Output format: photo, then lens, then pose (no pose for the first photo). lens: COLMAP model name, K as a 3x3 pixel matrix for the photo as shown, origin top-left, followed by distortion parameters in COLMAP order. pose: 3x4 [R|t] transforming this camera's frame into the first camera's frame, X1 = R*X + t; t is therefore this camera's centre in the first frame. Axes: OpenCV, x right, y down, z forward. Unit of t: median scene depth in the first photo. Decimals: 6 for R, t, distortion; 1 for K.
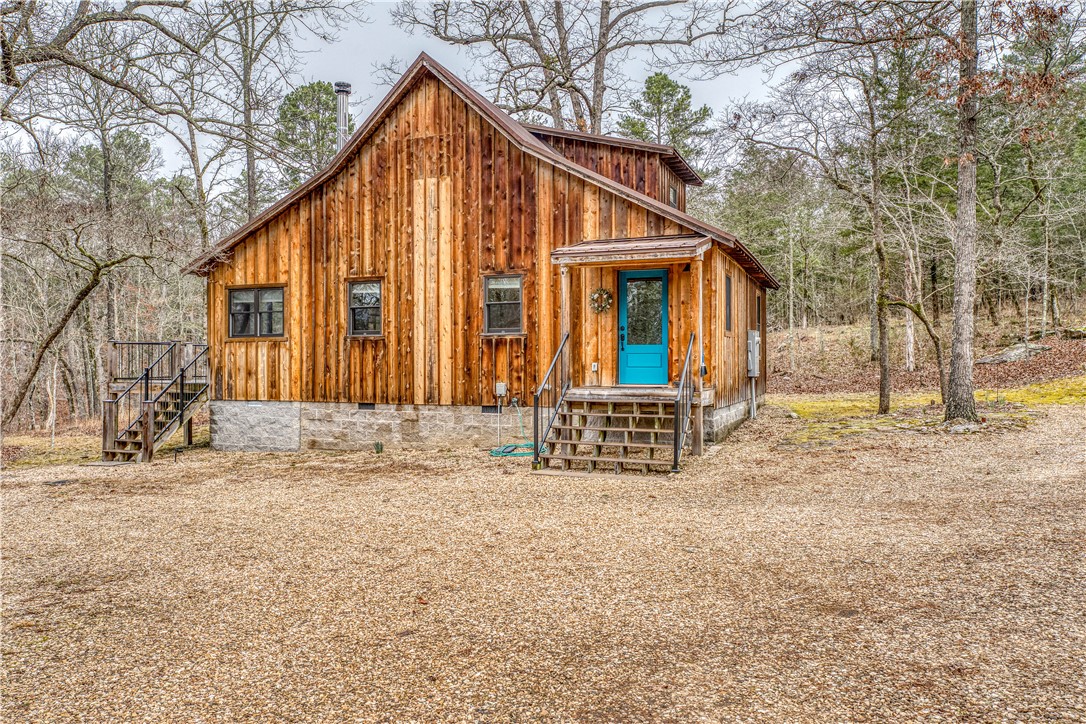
lens RADIAL K [[755.9, 0, 543.0], [0, 755.9, 362.0], [0, 0, 1]] dist [-0.003103, -0.000469]
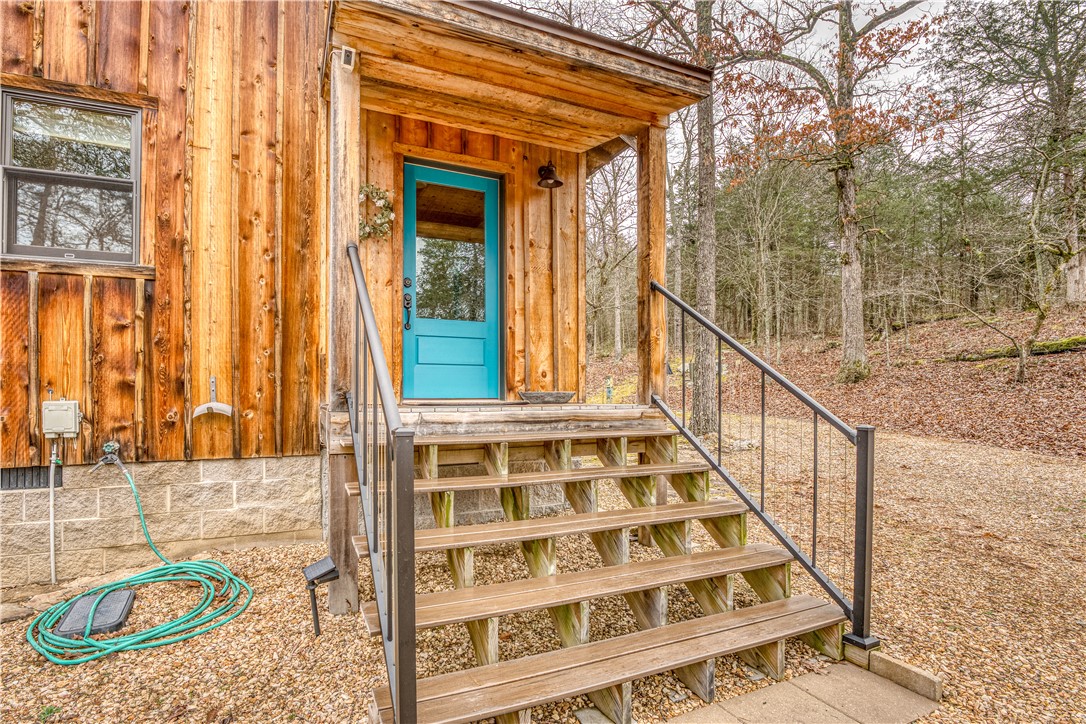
lens RADIAL K [[484.3, 0, 539.9], [0, 484.3, 392.5], [0, 0, 1]] dist [-0.027501, -0.000076]
pose [[0.742657, 0.000750, 0.669672, -0.034492], [0.004901, 0.999966, -0.006556, 0.025133], [-0.669654, 0.008151, 0.742628, 0.652659]]
